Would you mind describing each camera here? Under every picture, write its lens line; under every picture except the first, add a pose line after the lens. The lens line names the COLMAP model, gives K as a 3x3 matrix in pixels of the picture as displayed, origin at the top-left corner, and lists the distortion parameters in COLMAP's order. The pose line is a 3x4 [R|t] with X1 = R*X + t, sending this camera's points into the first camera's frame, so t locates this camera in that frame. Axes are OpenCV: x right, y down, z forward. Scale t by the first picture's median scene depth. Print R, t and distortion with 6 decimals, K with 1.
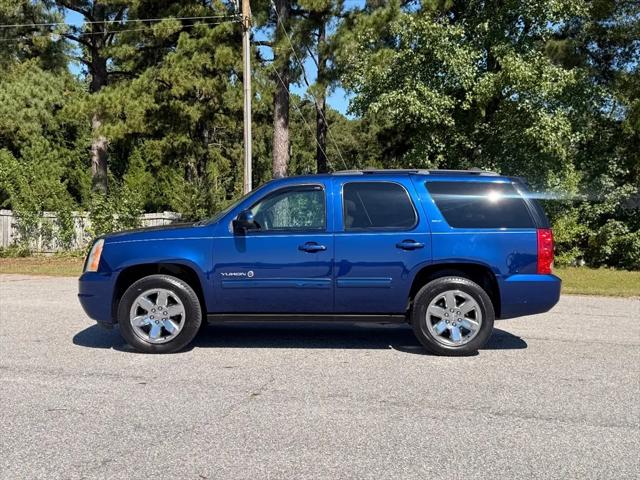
lens RADIAL K [[761.4, 0, 320.4], [0, 761.4, 239.6], [0, 0, 1]] dist [0.239012, -0.626819]
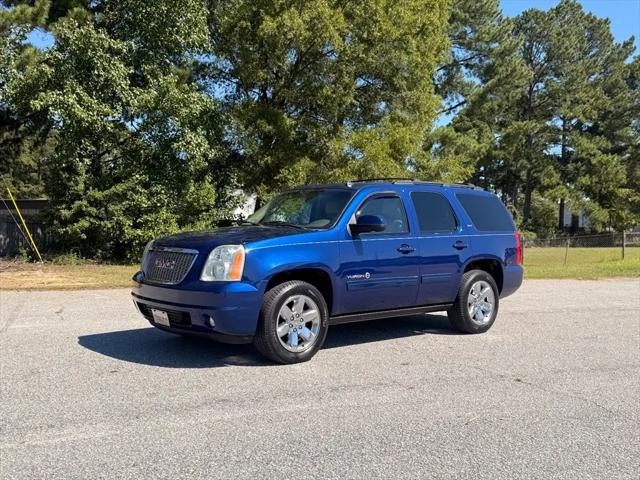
lens RADIAL K [[663.2, 0, 326.0], [0, 663.2, 239.6], [0, 0, 1]] dist [0.164212, -0.364238]
pose [[0.728340, -0.012036, 0.685110, -0.249610], [0.010700, 0.999924, 0.006191, -0.003467], [-0.685132, 0.002822, 0.728413, 0.123449]]
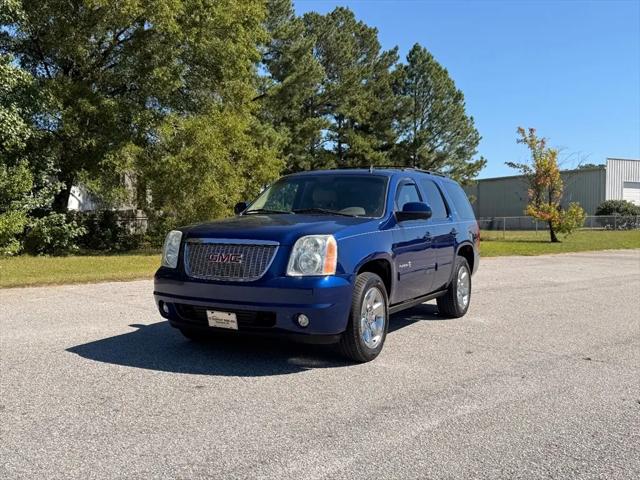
lens RADIAL K [[643.9, 0, 320.9], [0, 643.9, 238.2], [0, 0, 1]] dist [0.158506, -0.315762]
pose [[0.441550, -0.031895, 0.896670, -0.301711], [0.019409, 0.999474, 0.025994, -0.004819], [-0.897027, 0.005926, 0.441936, 0.238815]]
